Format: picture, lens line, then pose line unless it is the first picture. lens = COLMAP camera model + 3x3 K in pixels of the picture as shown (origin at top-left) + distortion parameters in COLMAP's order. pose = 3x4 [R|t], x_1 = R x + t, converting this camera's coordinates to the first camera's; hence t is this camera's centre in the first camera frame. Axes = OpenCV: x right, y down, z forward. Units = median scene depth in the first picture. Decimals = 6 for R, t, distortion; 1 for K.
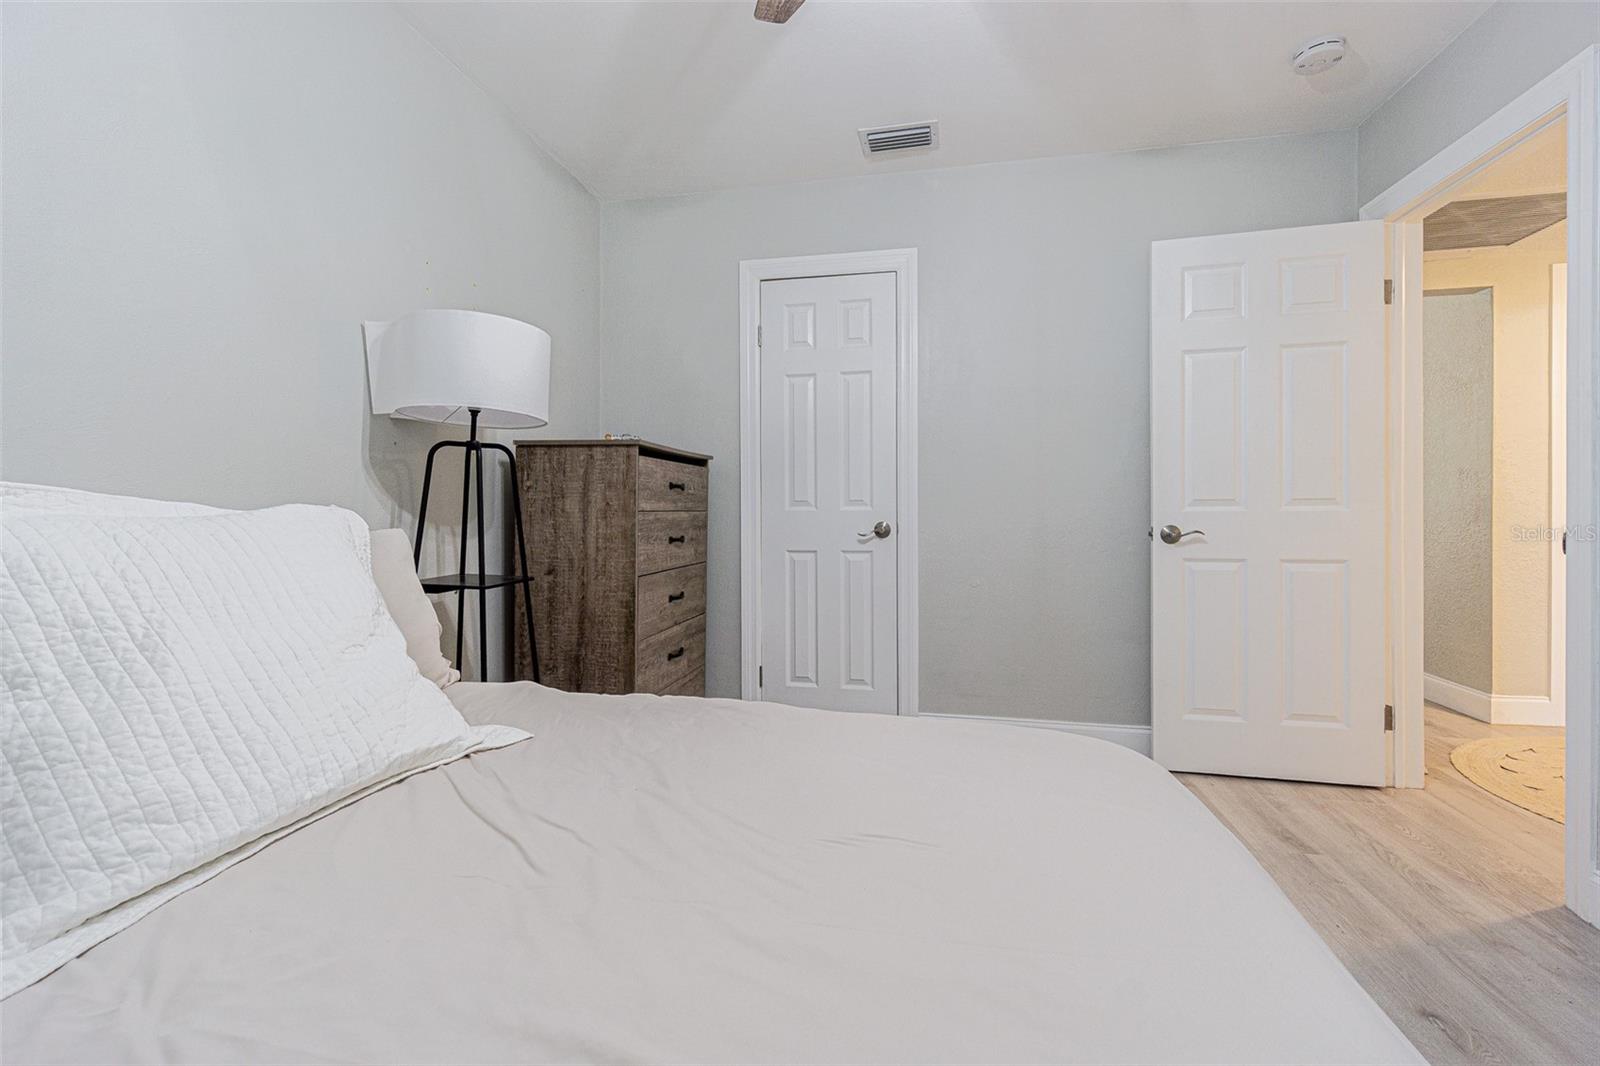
lens RADIAL K [[696.1, 0, 795.8], [0, 696.1, 533.5], [0, 0, 1]] dist [-0.001736, -0.000019]
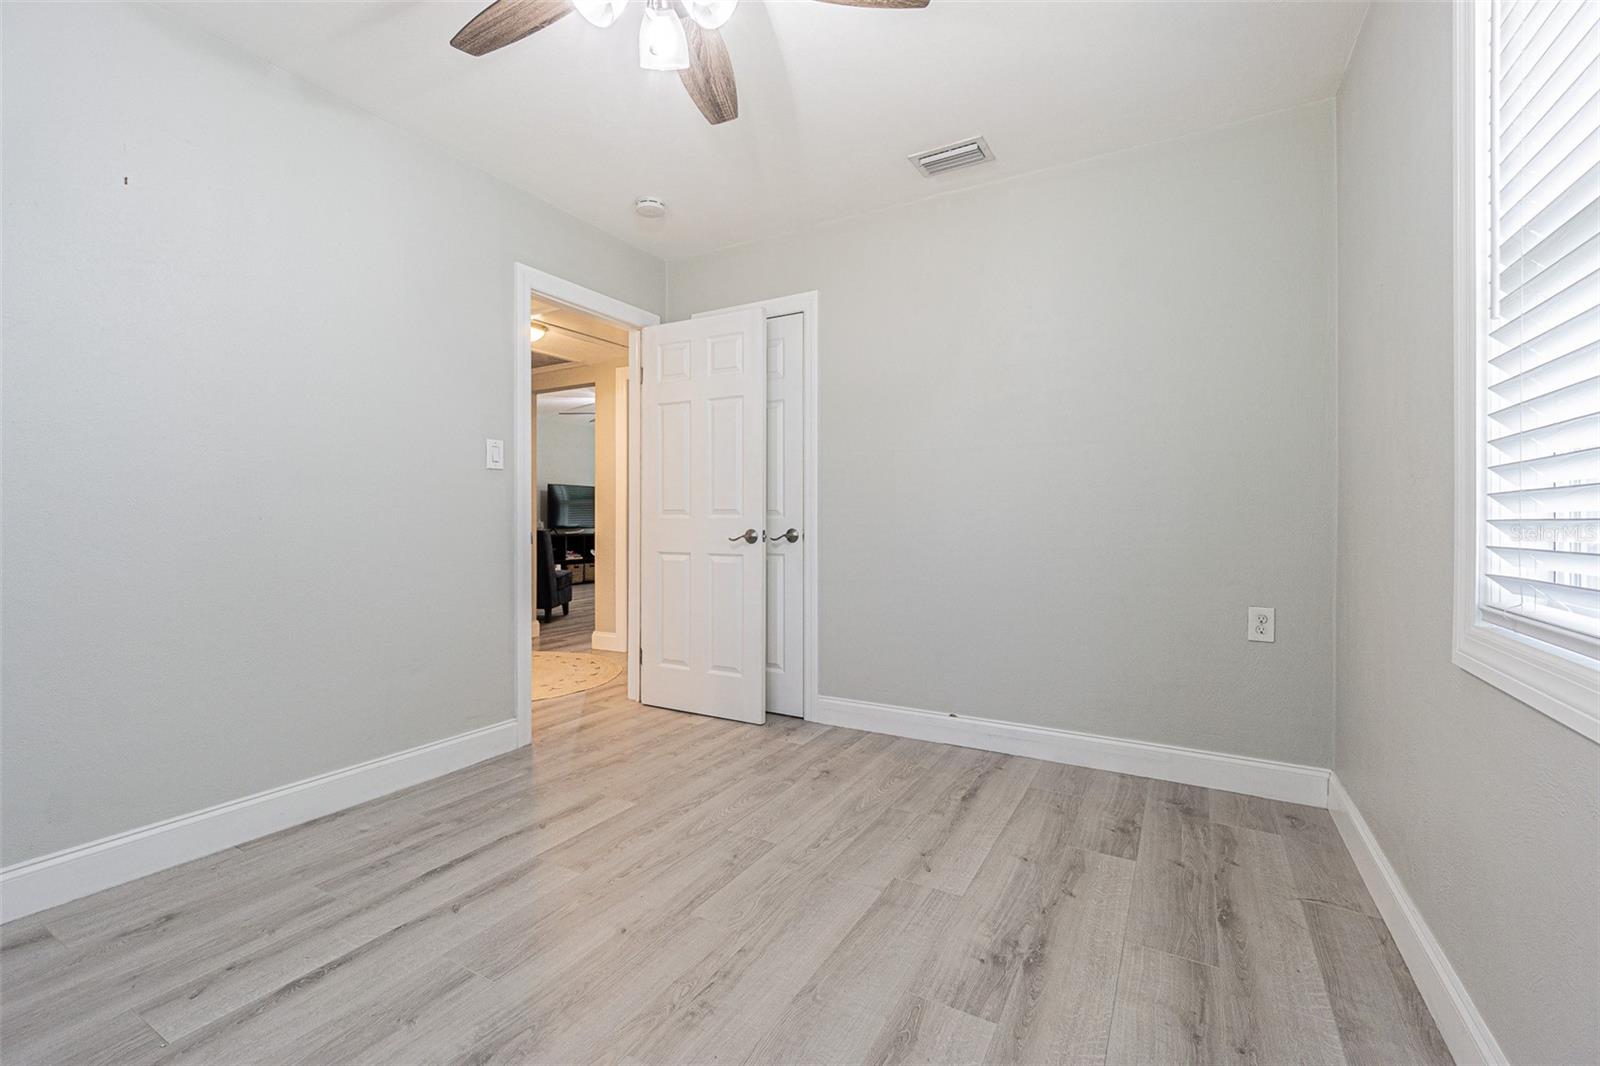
lens RADIAL K [[696.1, 0, 785.8], [0, 696.1, 531.0], [0, 0, 1]] dist [-0.001736, -0.000019]
pose [[0.951321, 0.002081, -0.308195, 0.471703], [-0.006667, 0.999882, -0.013829, 0.003793], [0.308130, 0.015211, 0.951223, -0.101882]]
